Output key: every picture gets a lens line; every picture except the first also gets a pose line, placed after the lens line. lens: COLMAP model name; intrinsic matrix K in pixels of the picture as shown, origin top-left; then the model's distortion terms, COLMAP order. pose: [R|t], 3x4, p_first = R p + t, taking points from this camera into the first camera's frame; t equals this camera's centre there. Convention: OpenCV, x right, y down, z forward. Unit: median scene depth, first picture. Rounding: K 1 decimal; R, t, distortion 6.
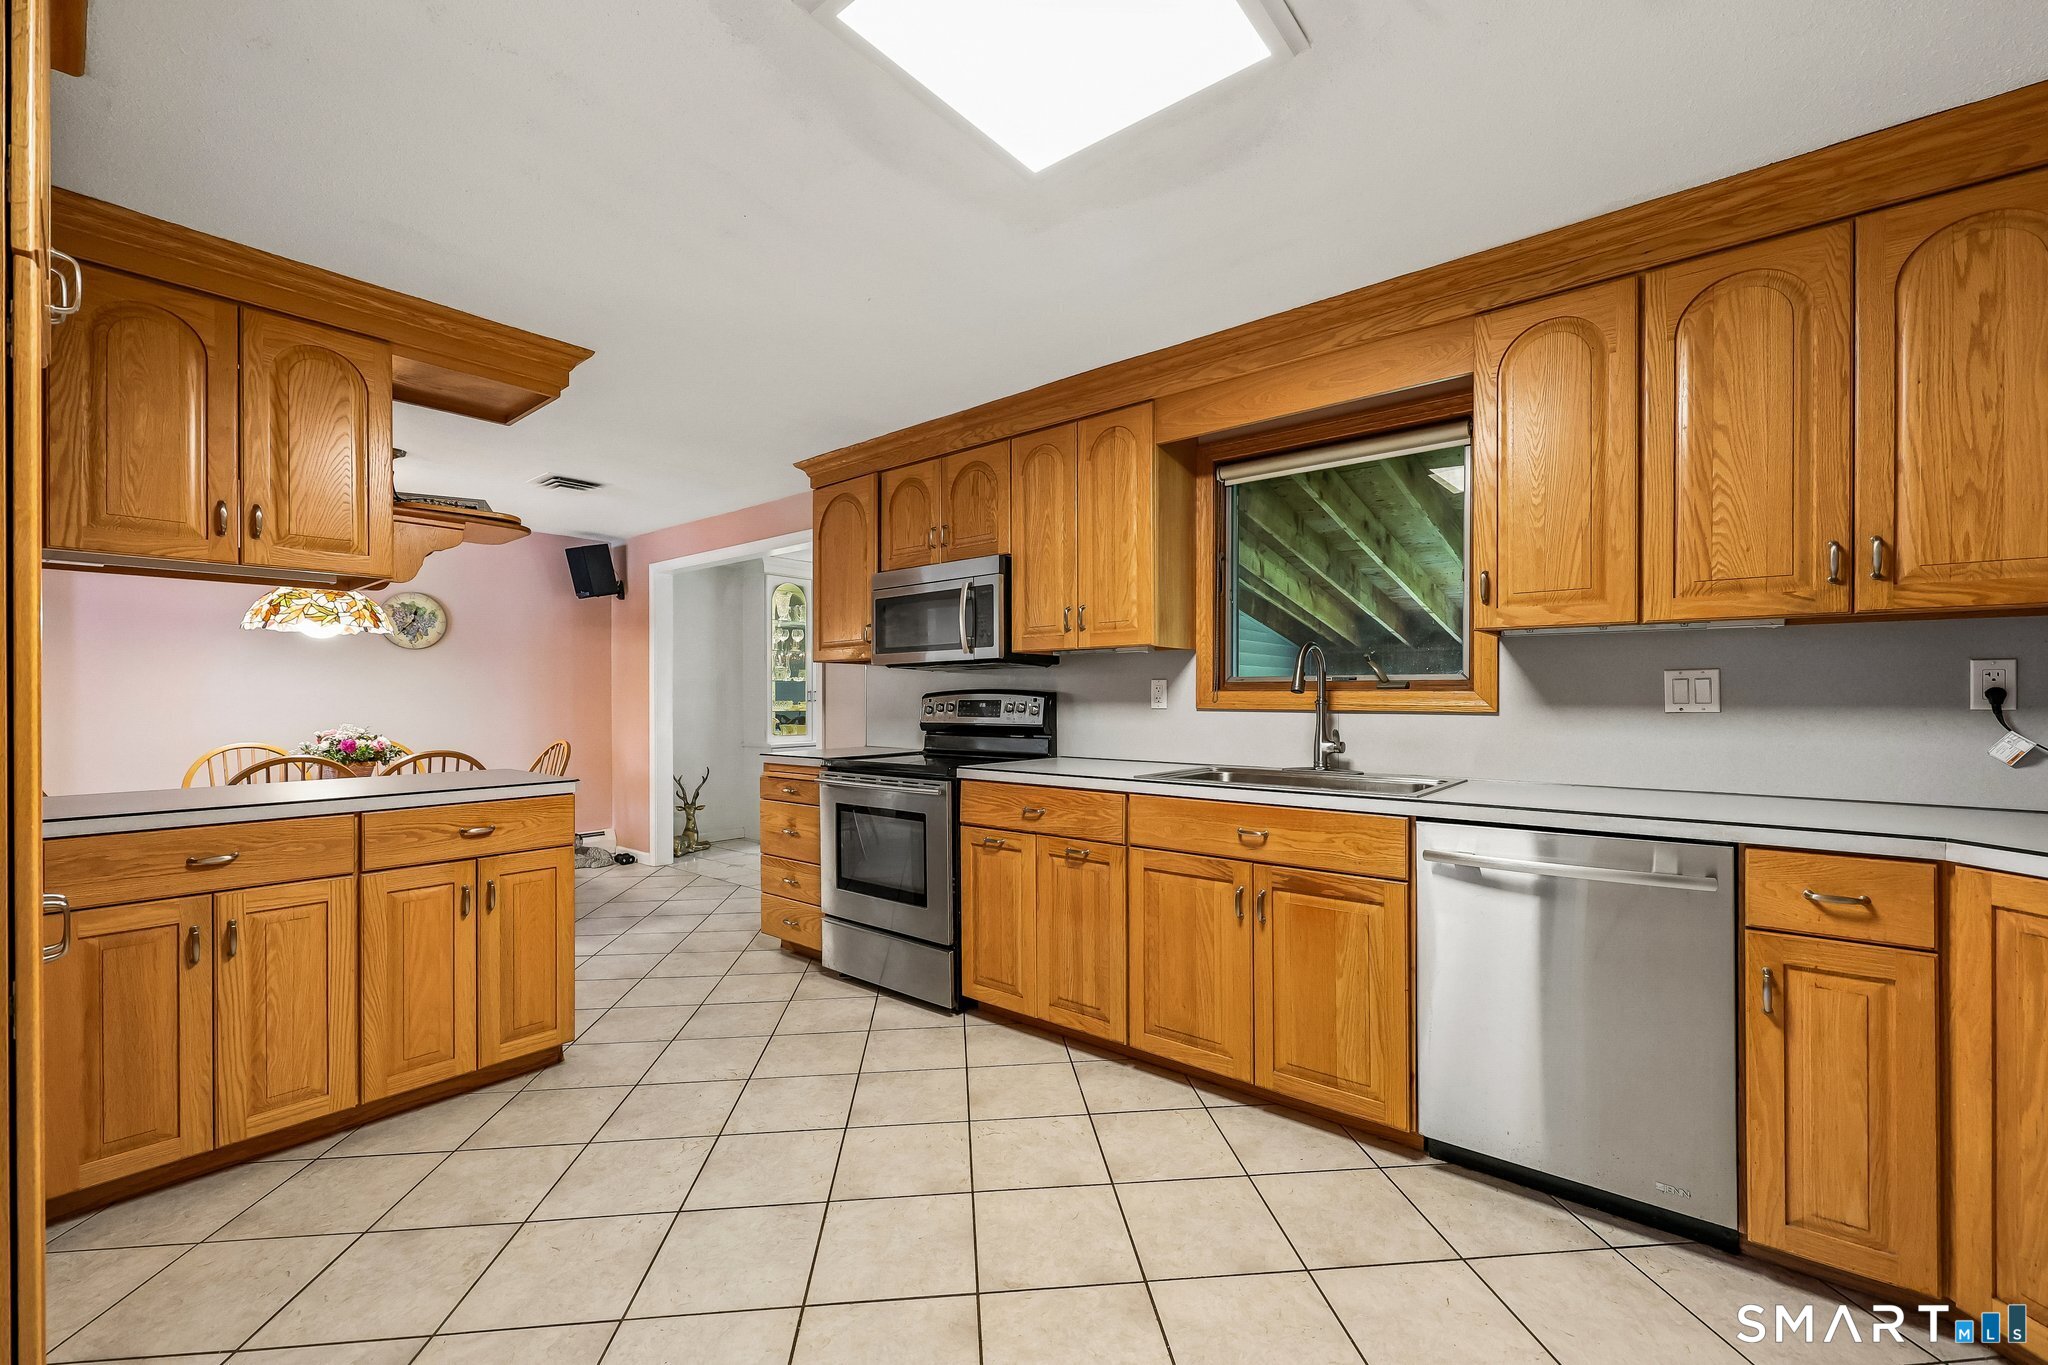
lens RADIAL K [[836.1, 0, 1023.8], [0, 836.1, 694.8], [0, 0, 1]] dist [0.000365, -0.000029]
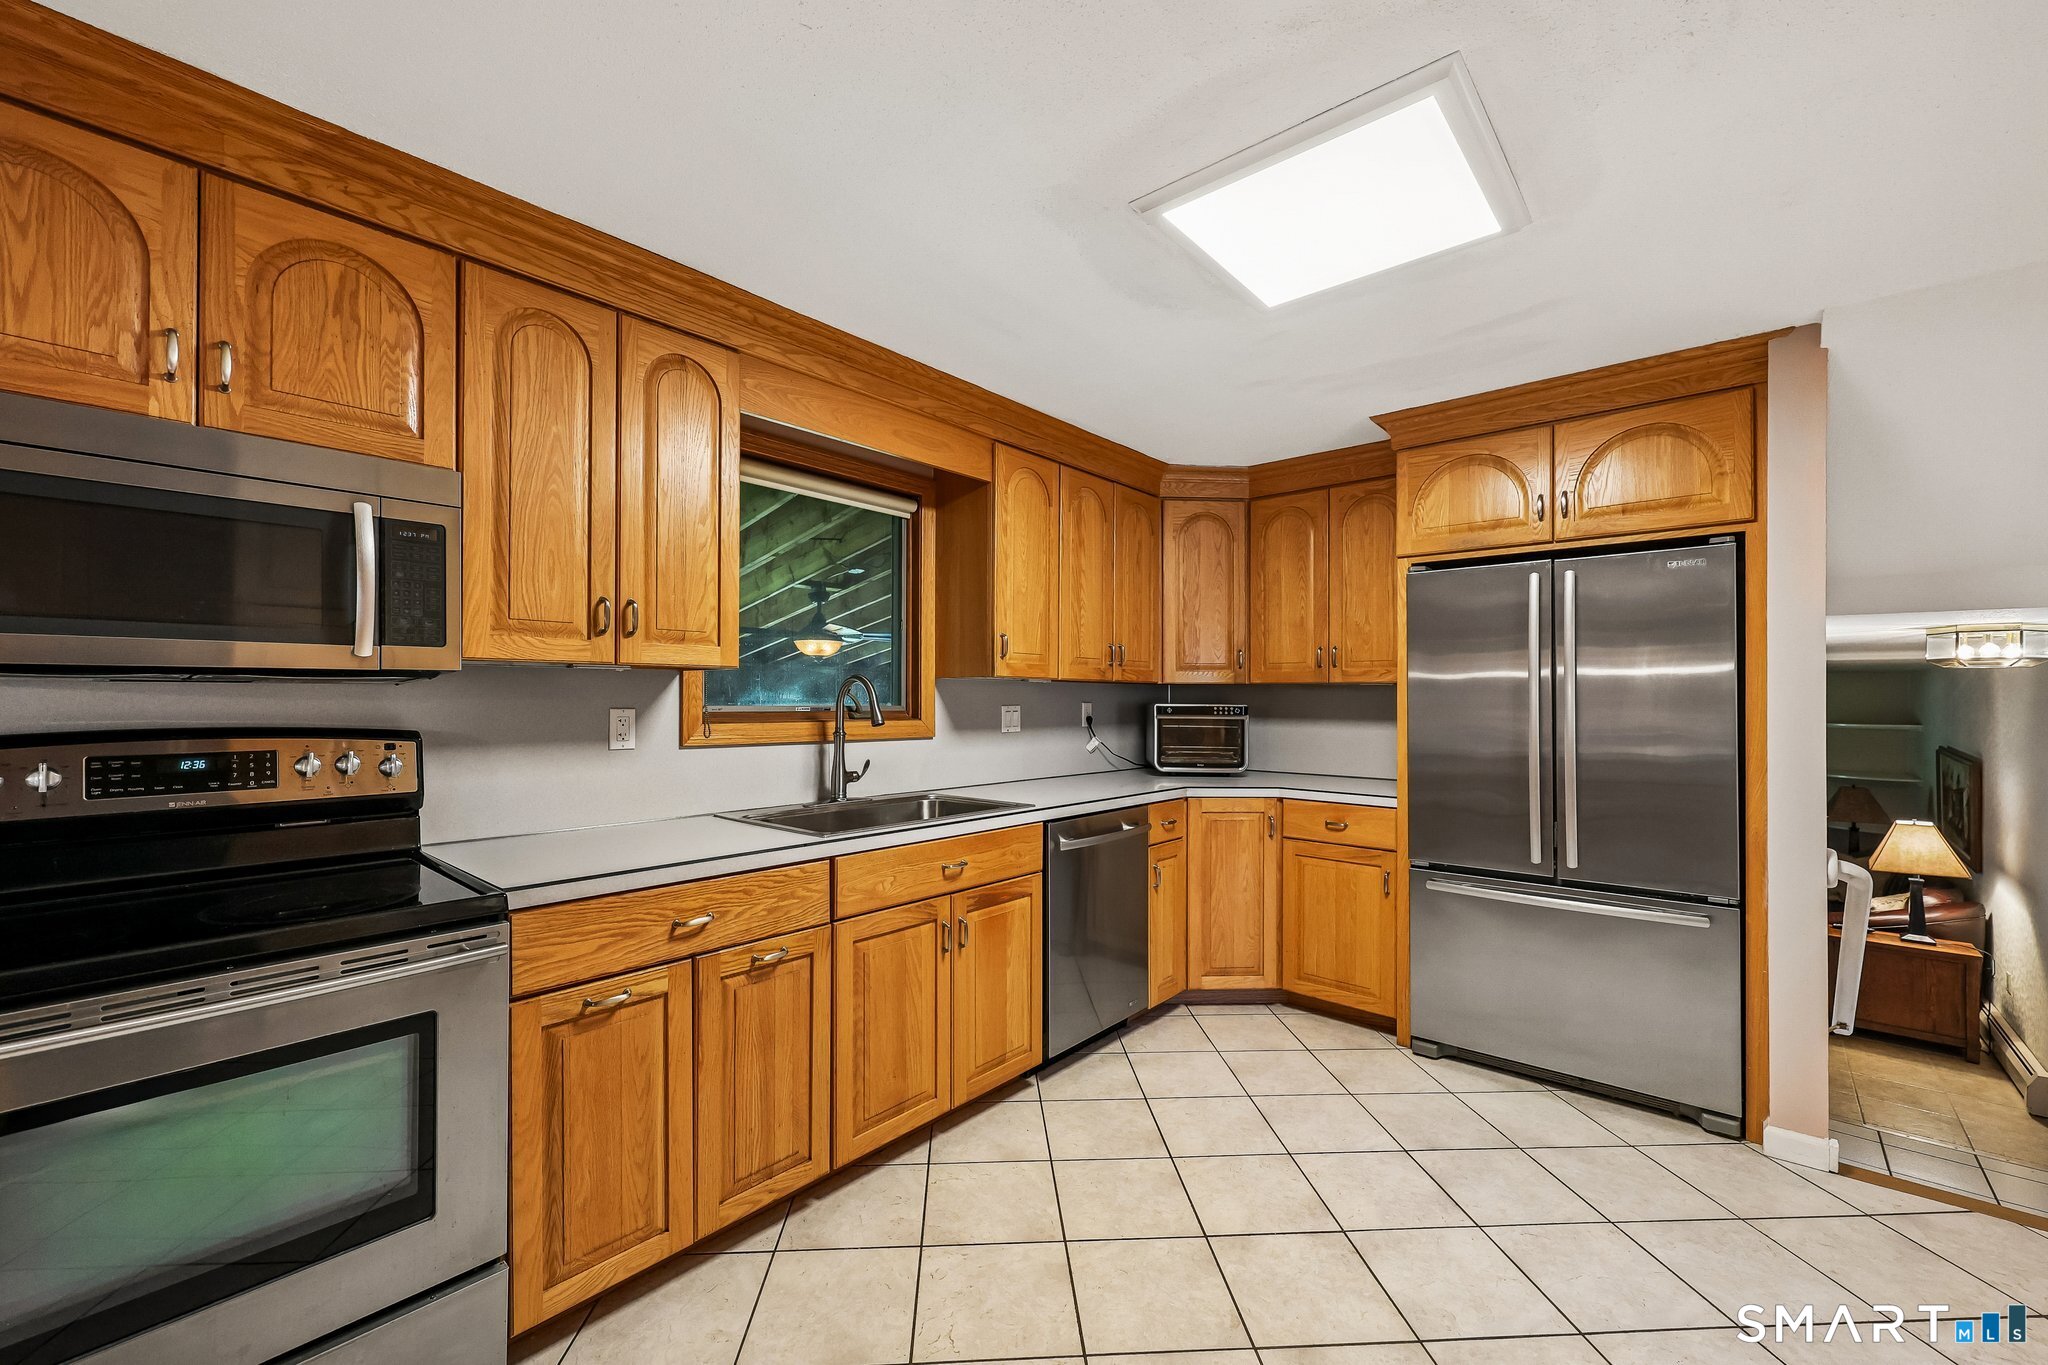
lens RADIAL K [[824.5, 0, 1020.3], [0, 824.5, 692.7], [0, 0, 1]] dist [-0.002500, -0.000176]
pose [[0.029431, 0.009024, 0.999526, -0.707841], [-0.007052, 0.999936, -0.008820, -0.037253], [-0.999542, -0.006789, 0.029493, 0.846721]]
